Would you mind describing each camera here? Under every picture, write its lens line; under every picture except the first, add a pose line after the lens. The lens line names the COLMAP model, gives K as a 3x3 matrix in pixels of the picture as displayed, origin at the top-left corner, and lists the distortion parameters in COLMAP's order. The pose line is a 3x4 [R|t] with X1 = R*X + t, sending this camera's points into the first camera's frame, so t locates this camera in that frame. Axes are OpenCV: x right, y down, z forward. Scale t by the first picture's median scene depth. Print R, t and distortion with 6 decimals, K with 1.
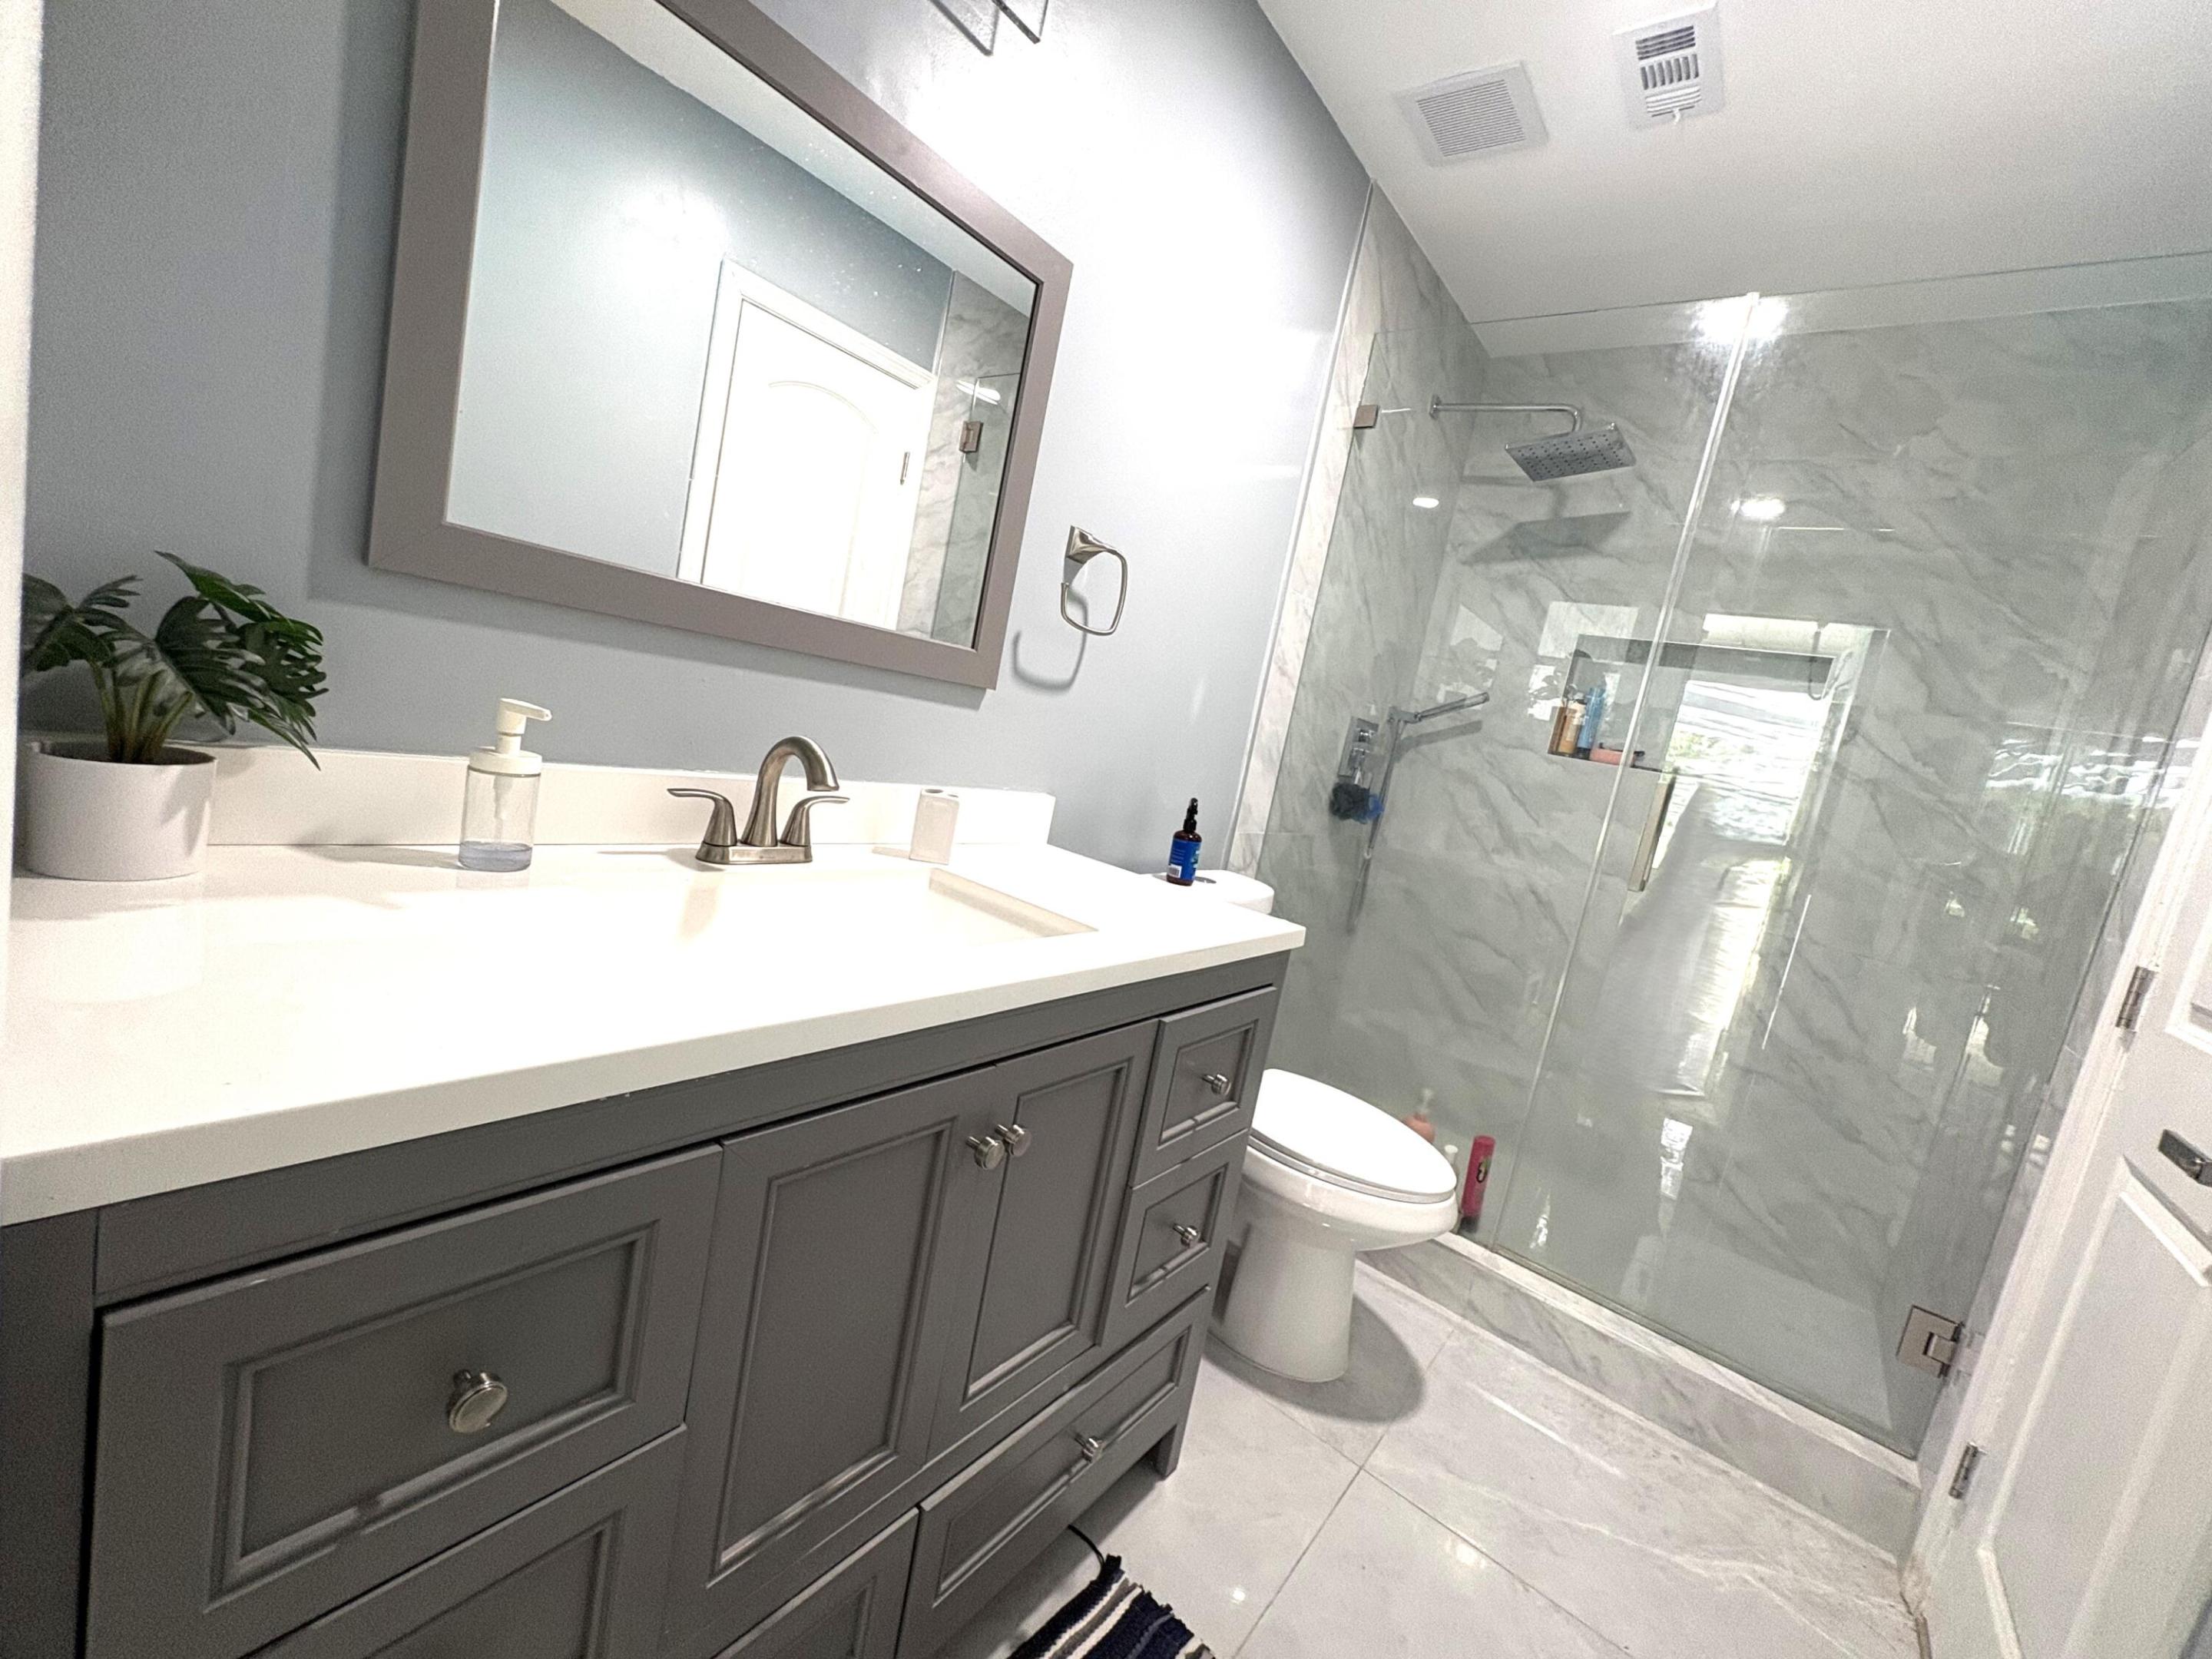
lens RADIAL K [[888.2, 0, 1106.0], [0, 888.2, 829.5], [0, 0, 1]] dist [-0.000475, 0.000357]
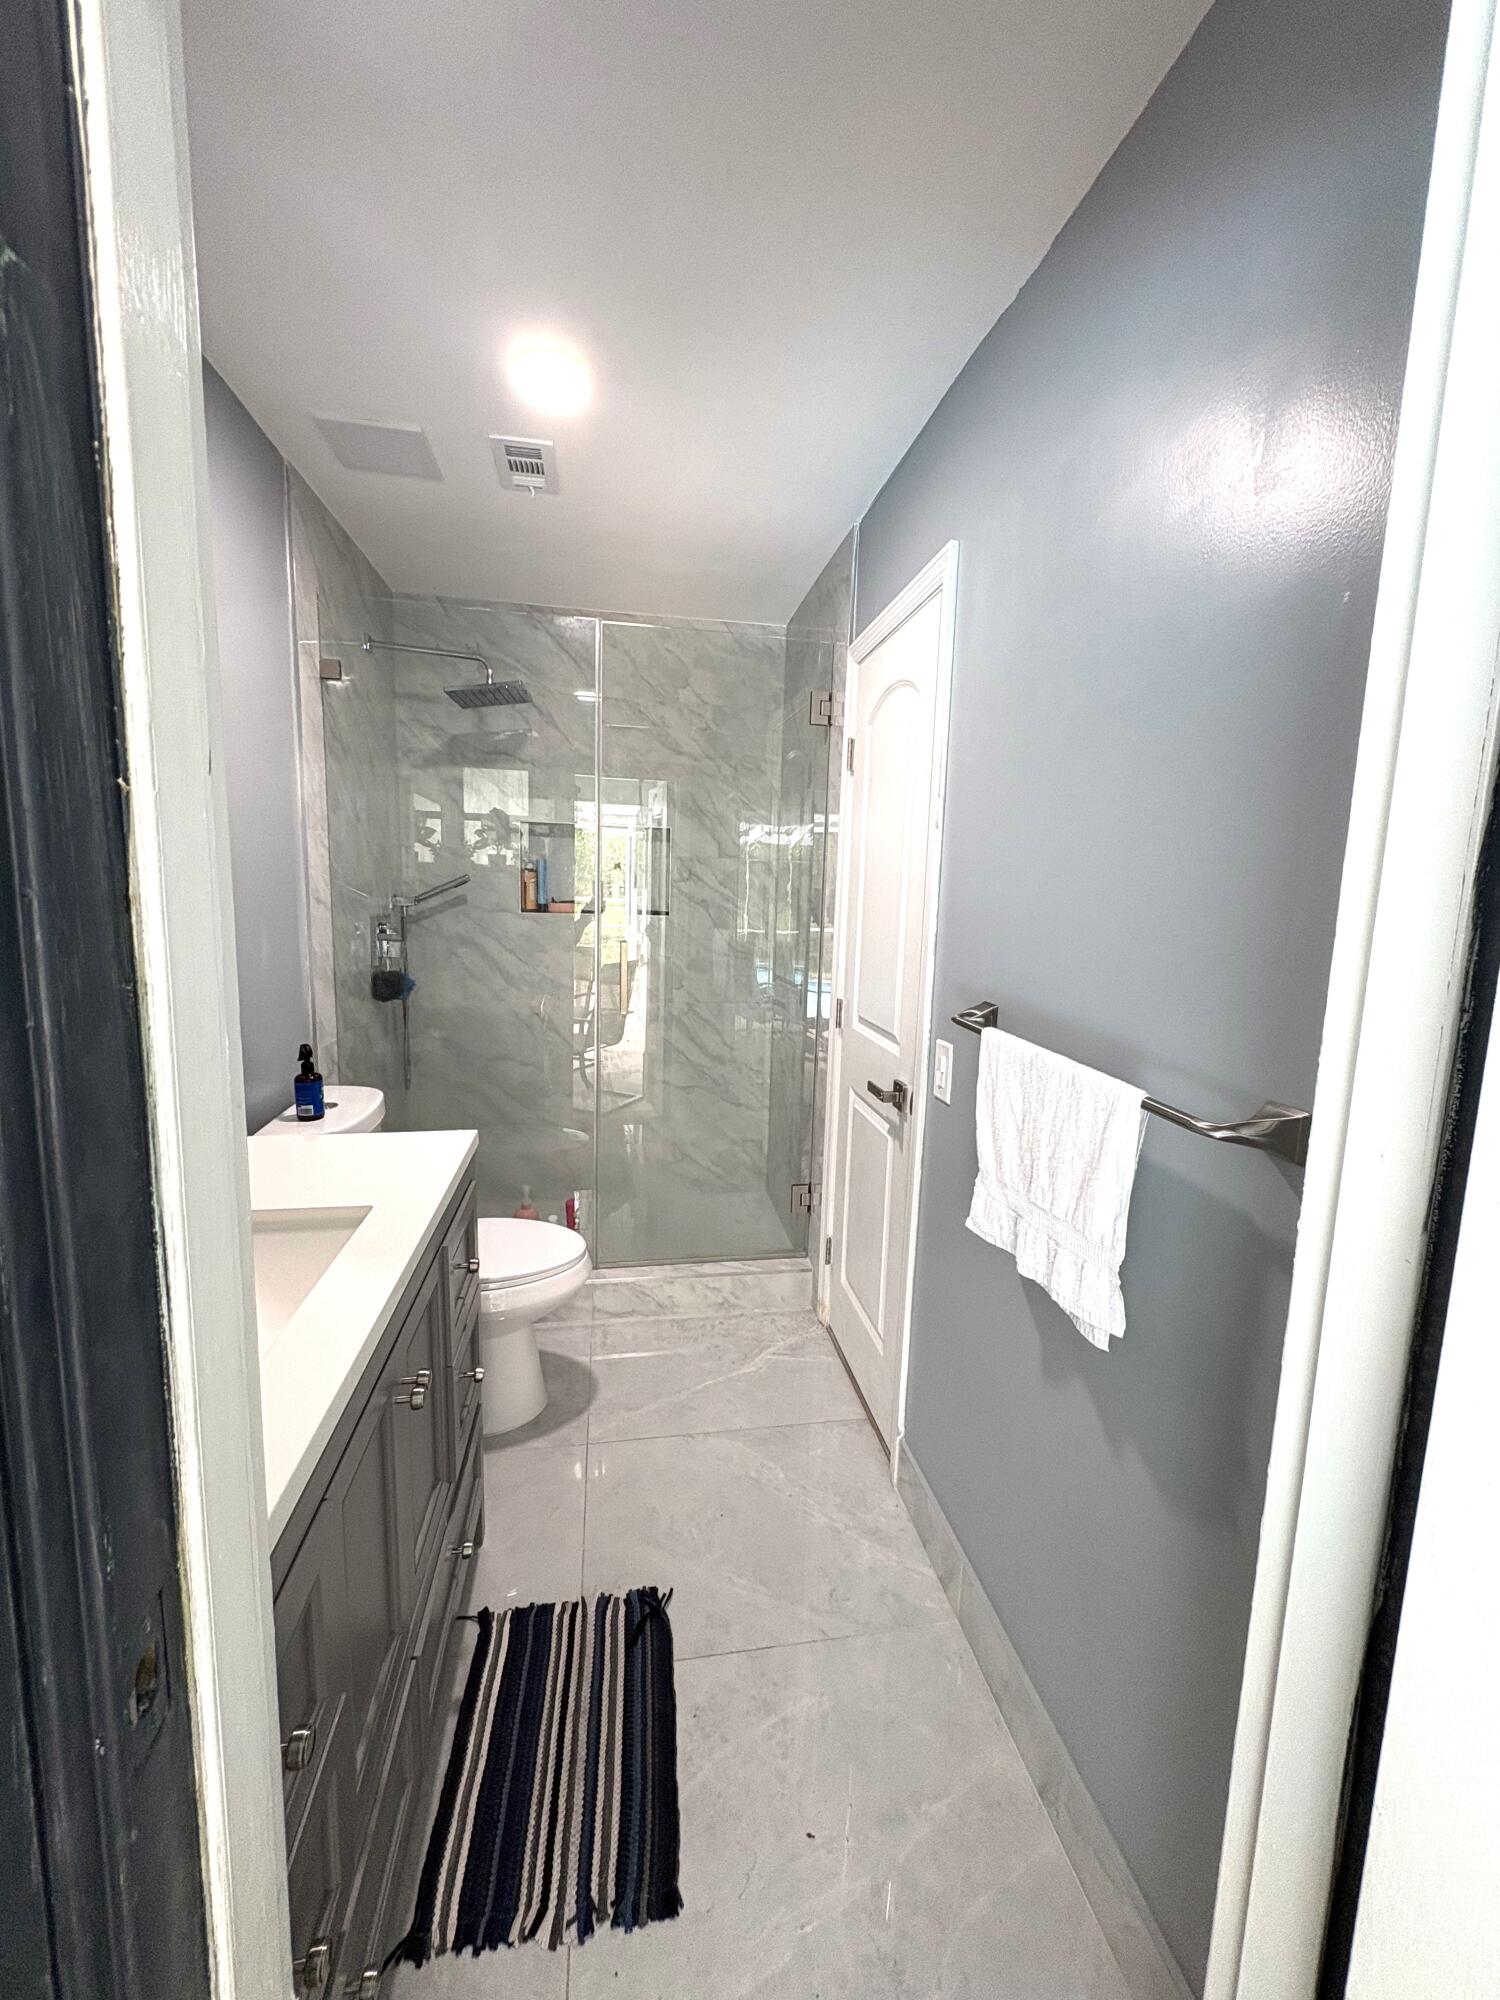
lens RADIAL K [[799.4, 0, 750.0], [0, 799.4, 1000.0], [0, 0, 1]] dist [0.001108, -0.000128]
pose [[0.659969, -0.271387, 0.700564, -0.194408], [0.195572, 0.962388, 0.188575, -0.147186], [-0.725391, 0.012557, 0.688222, -0.101811]]
